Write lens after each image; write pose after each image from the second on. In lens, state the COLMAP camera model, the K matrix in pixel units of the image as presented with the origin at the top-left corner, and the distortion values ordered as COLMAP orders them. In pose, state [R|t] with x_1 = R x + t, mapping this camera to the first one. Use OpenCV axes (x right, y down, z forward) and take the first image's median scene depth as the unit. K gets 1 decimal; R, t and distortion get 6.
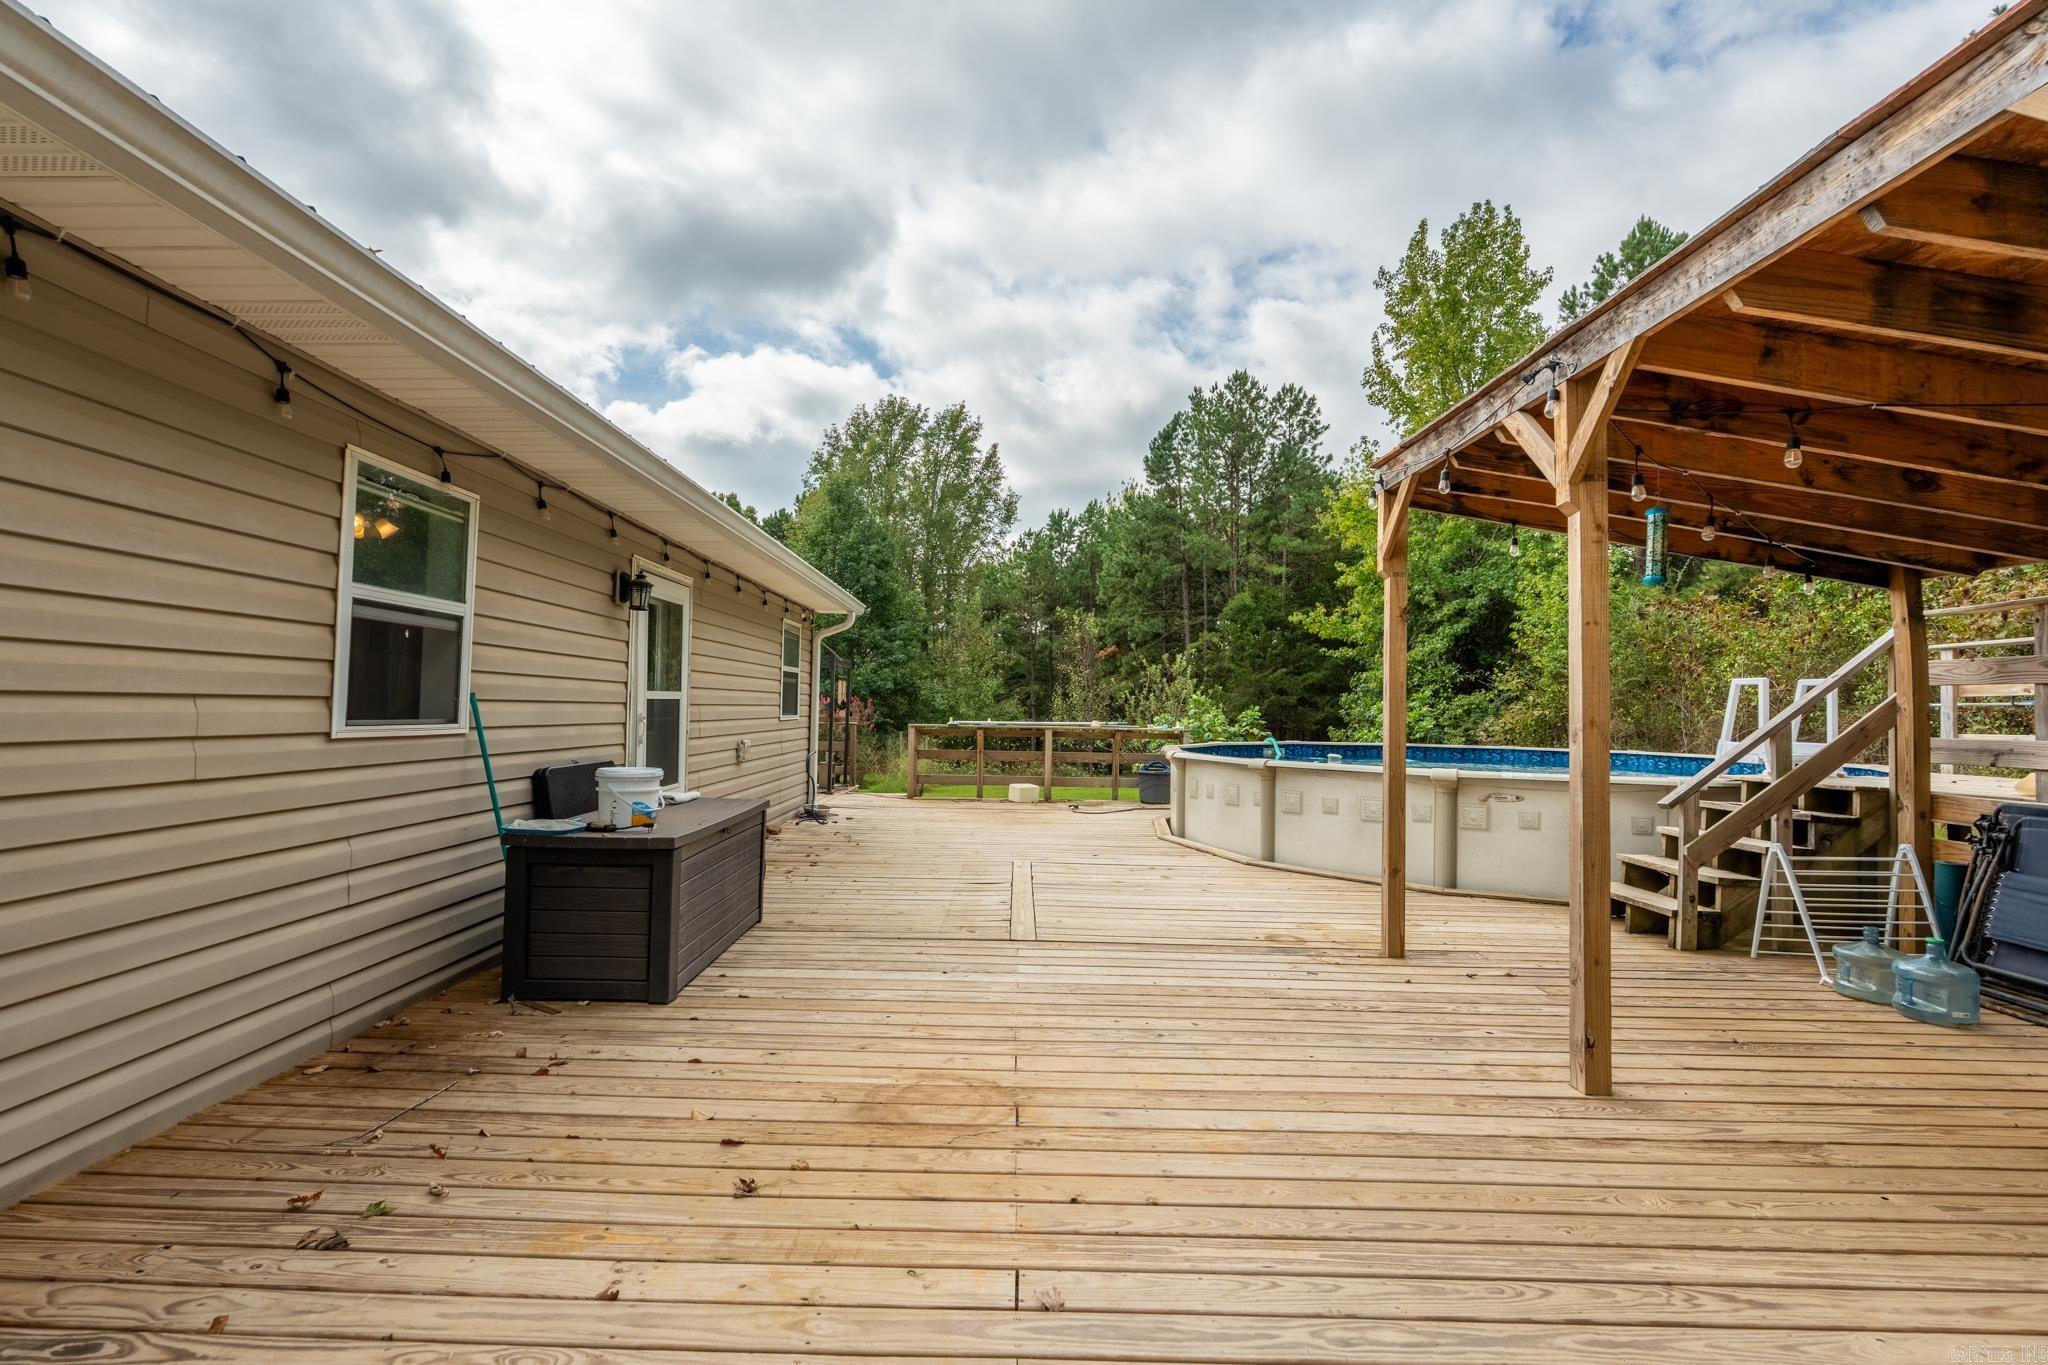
lens RADIAL K [[903.5, 0, 1012.5], [0, 903.5, 677.3], [0, 0, 1]] dist [-0.006382, 0.000389]
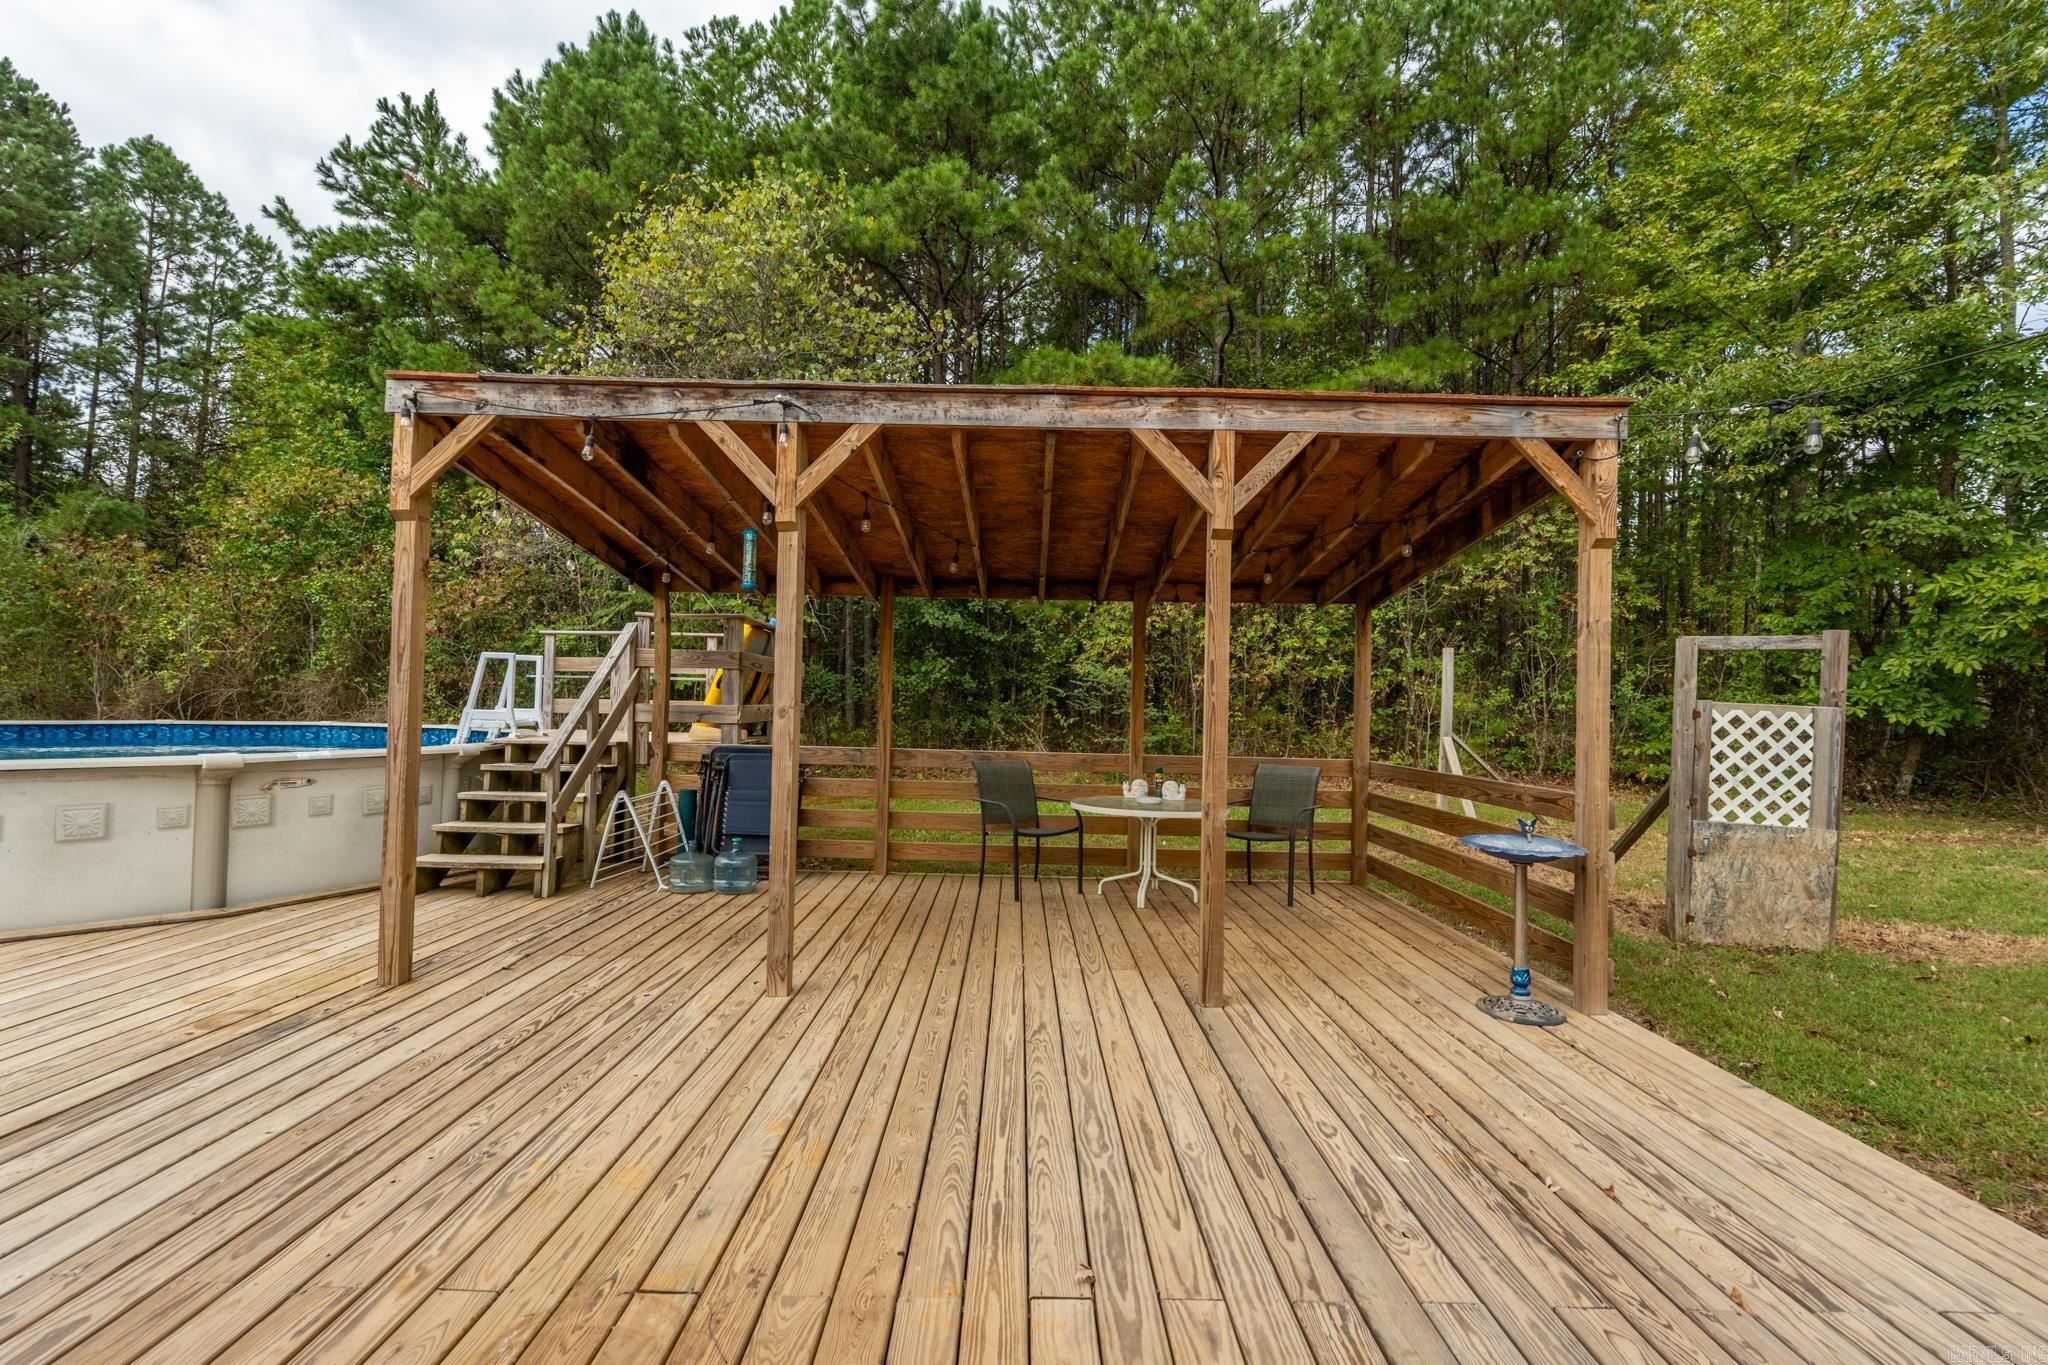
lens RADIAL K [[902.9, 0, 1023.1], [0, 902.9, 681.0], [0, 0, 1]] dist [-0.004844, 0.000079]
pose [[-0.014987, 0.005195, 0.999874, -0.062705], [-0.056260, 0.998398, -0.006030, 0.001156], [-0.998304, -0.056343, -0.014670, 0.070490]]
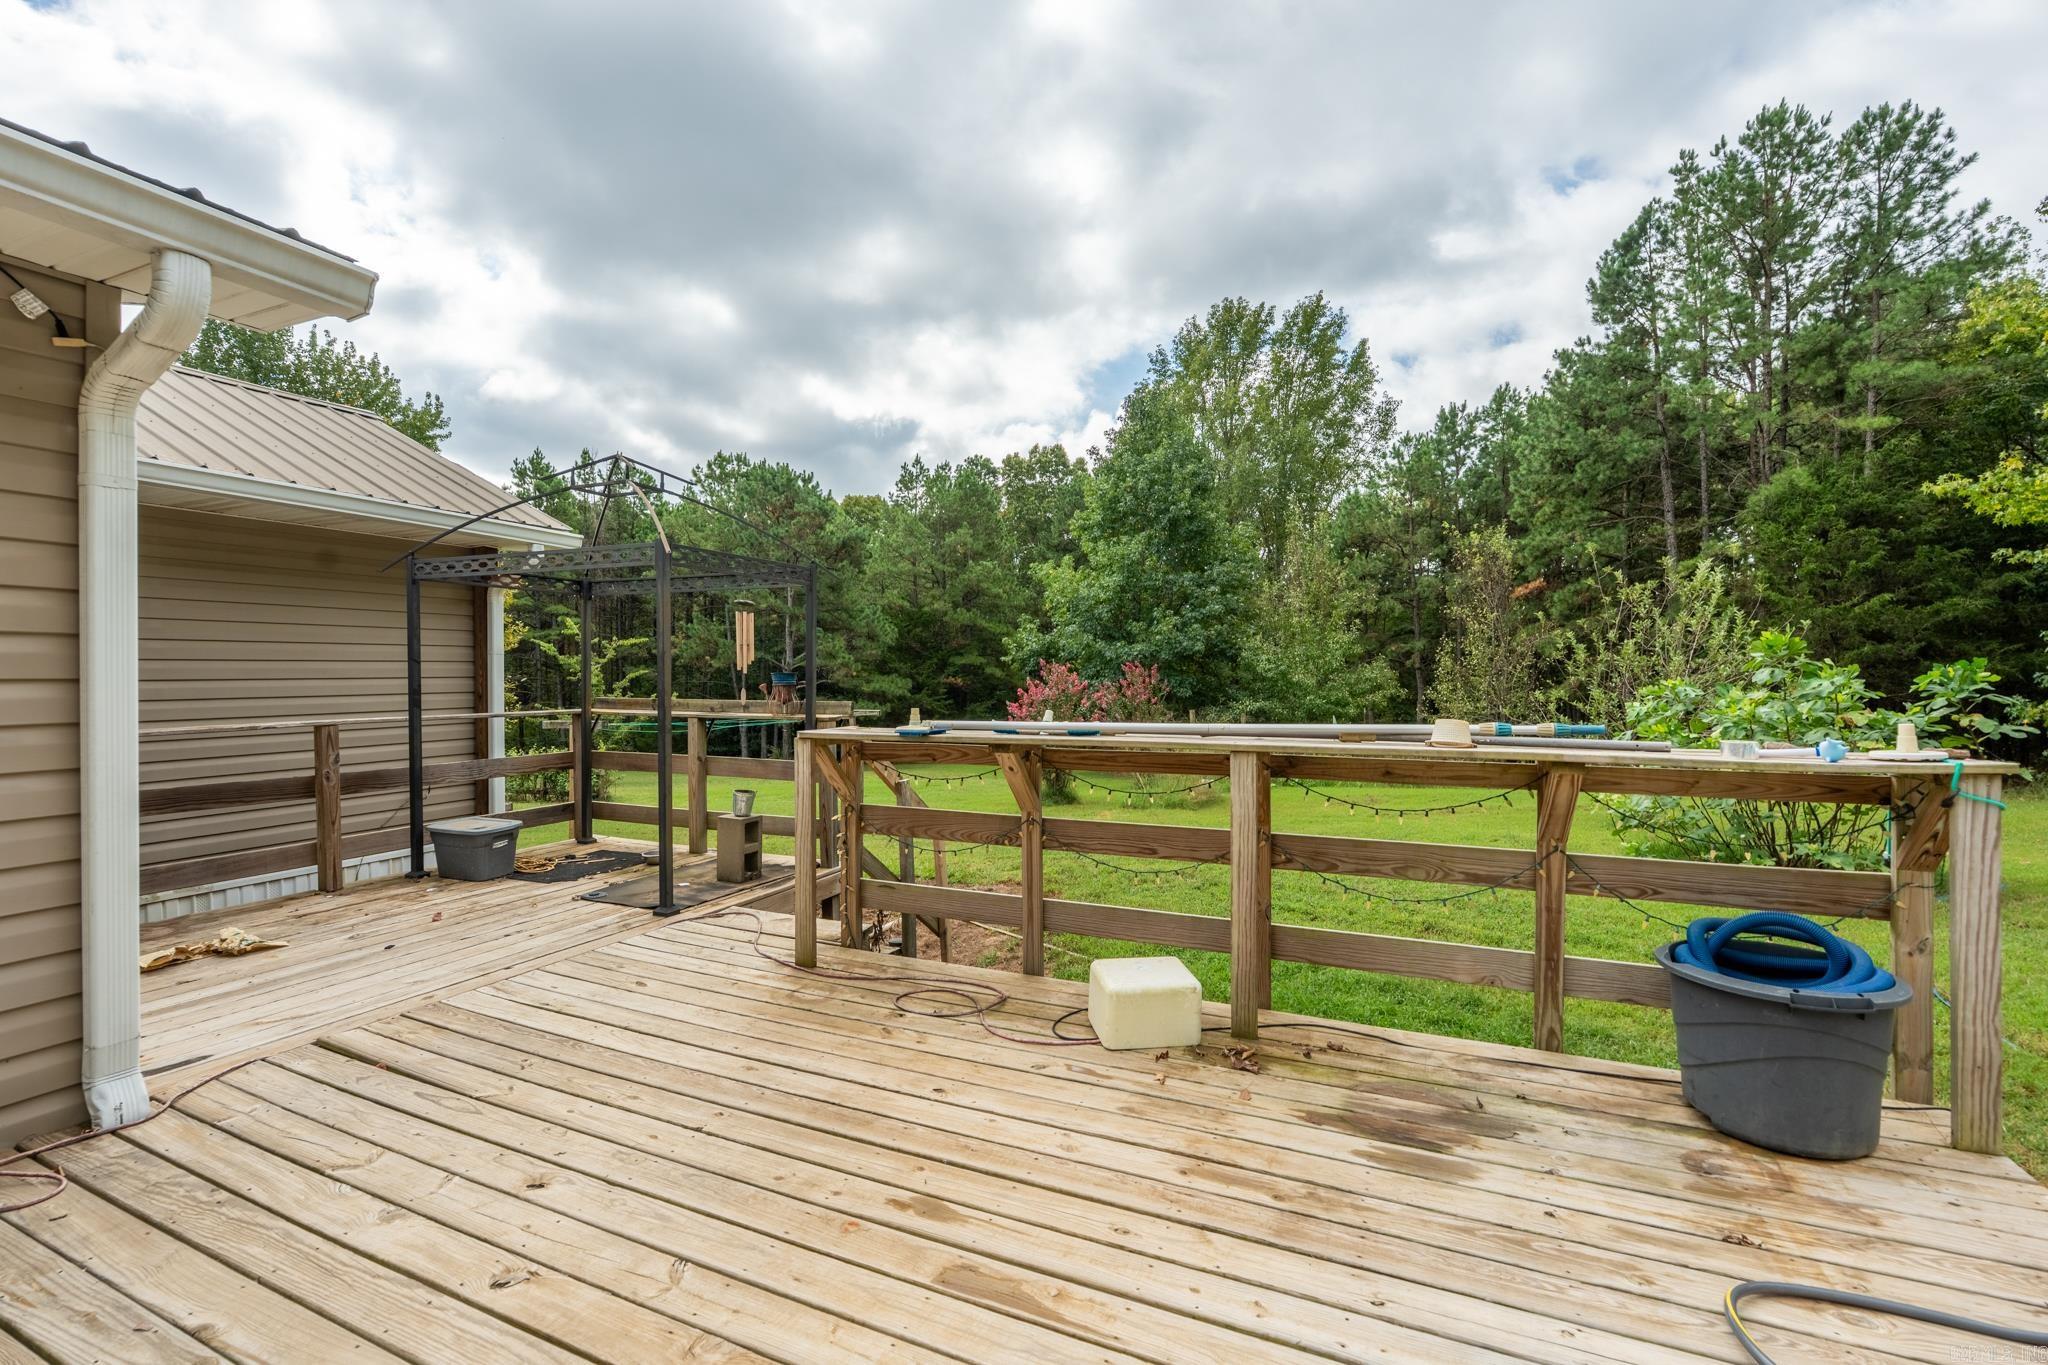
lens RADIAL K [[902.9, 0, 1023.1], [0, 902.9, 681.0], [0, 0, 1]] dist [-0.004844, 0.000079]
pose [[0.917554, -0.015610, -0.397304, 0.032641], [0.031010, 0.998995, 0.032365, 0.010879], [0.396399, -0.042017, 0.917116, 0.302281]]
